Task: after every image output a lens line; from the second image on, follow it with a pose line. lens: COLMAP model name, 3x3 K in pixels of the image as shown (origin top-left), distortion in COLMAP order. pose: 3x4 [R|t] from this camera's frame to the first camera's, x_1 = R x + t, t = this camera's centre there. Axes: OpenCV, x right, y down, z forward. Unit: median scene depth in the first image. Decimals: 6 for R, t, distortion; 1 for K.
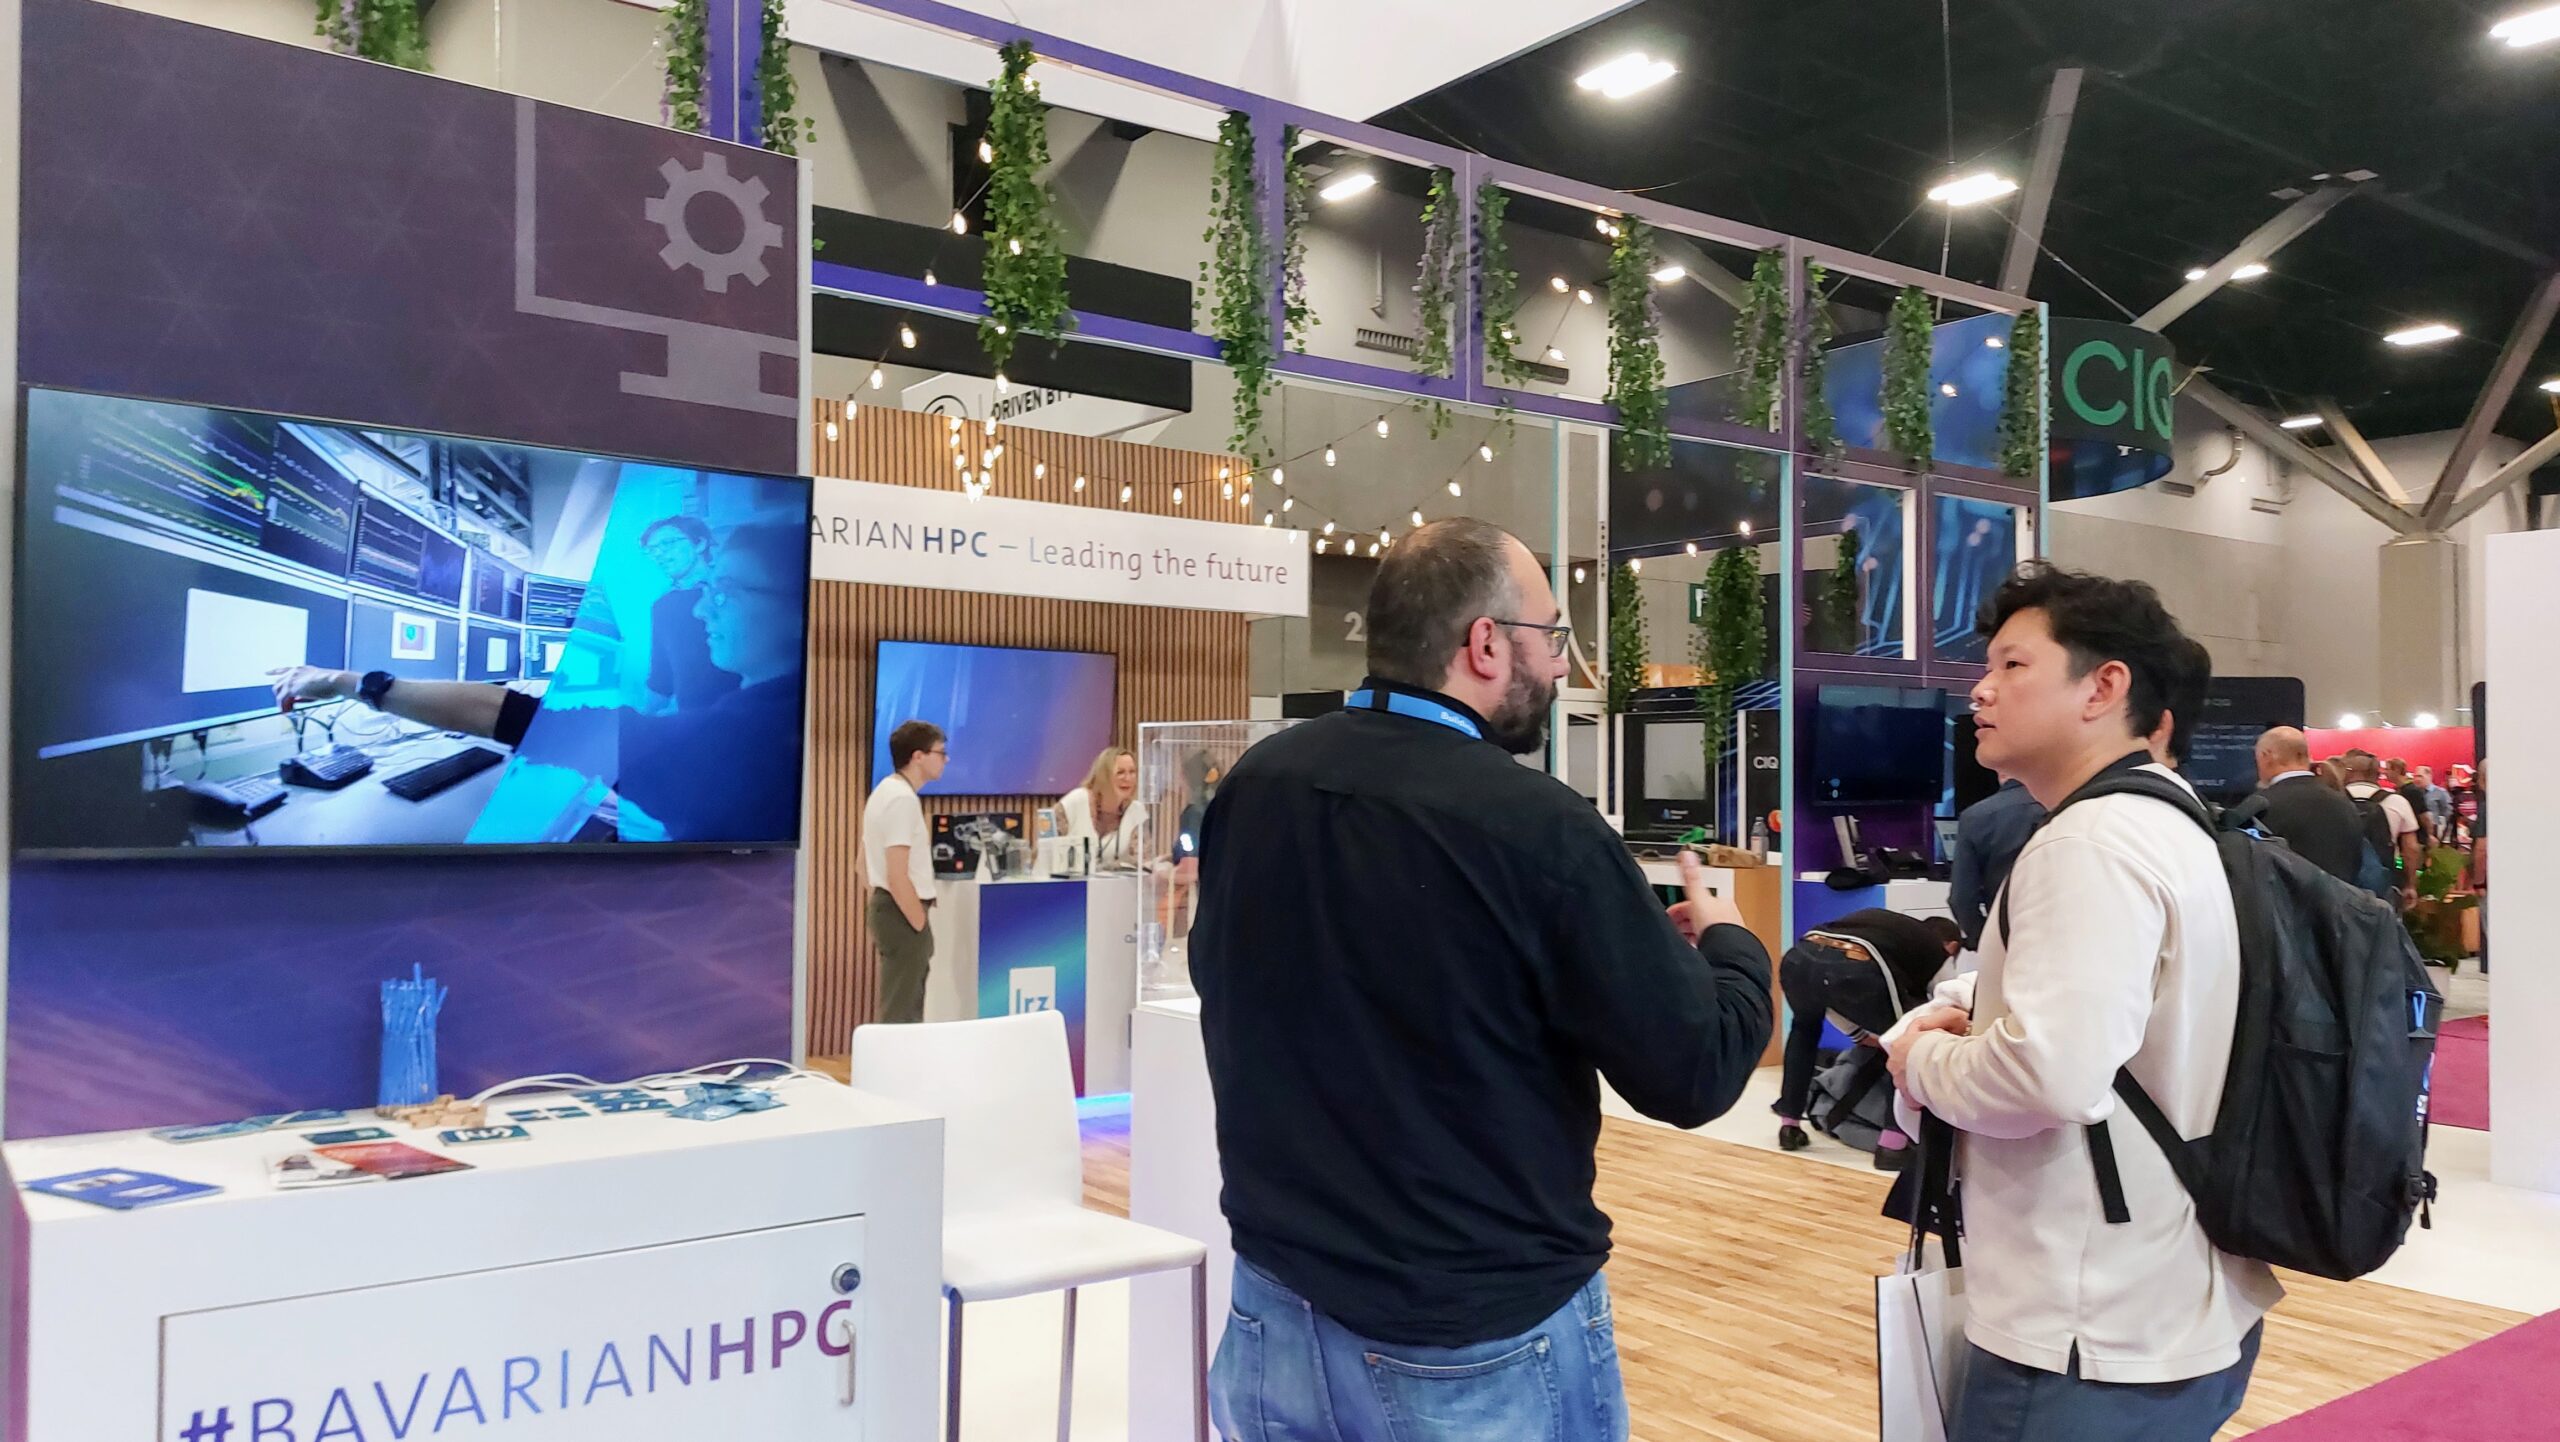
lens RADIAL K [[1849.9, 0, 1281.6], [0, 1849.9, 737.7], [0, 0, 1]] dist [0.022071, -0.011858]
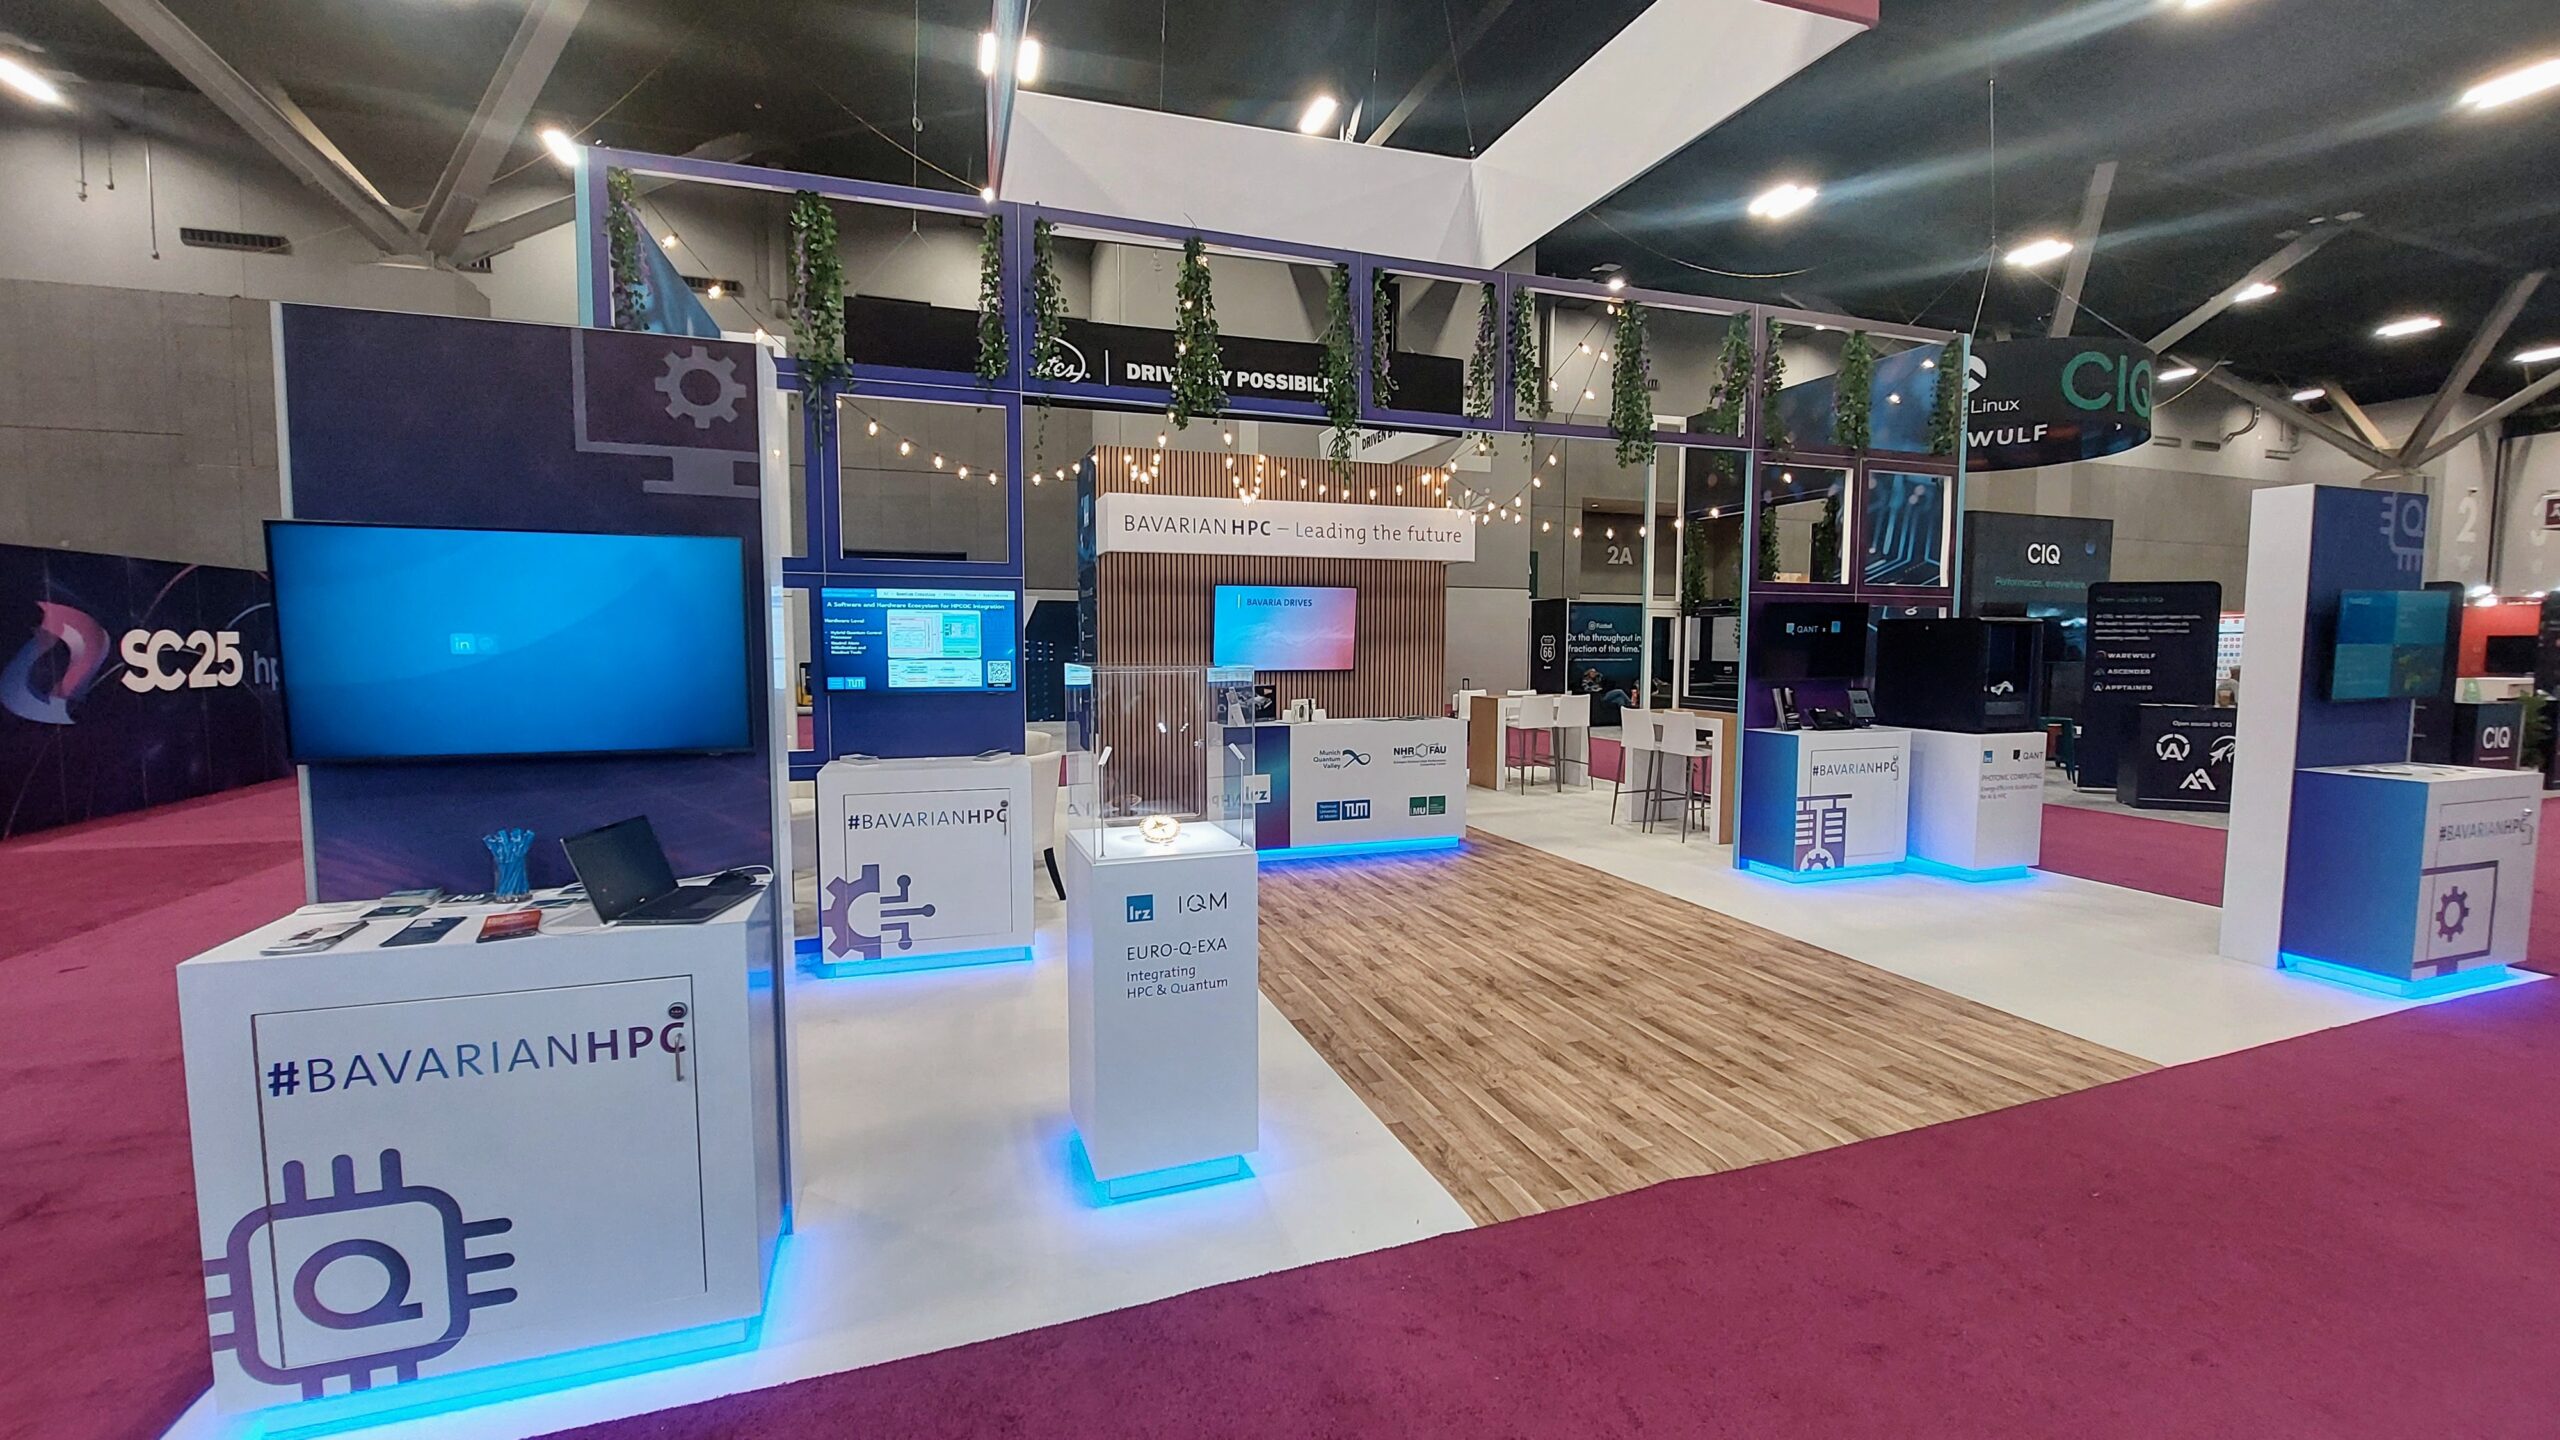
lens RADIAL K [[1022.0, 0, 1284.0], [0, 1022.0, 722.0], [0, 0, 1]] dist [-0.018114, 0.000237]
pose [[0.958485, 0.016558, -0.284661, 0.206529], [0.011660, 0.995202, 0.097149, -0.023265], [0.284904, -0.096435, 0.953693, 0.098566]]
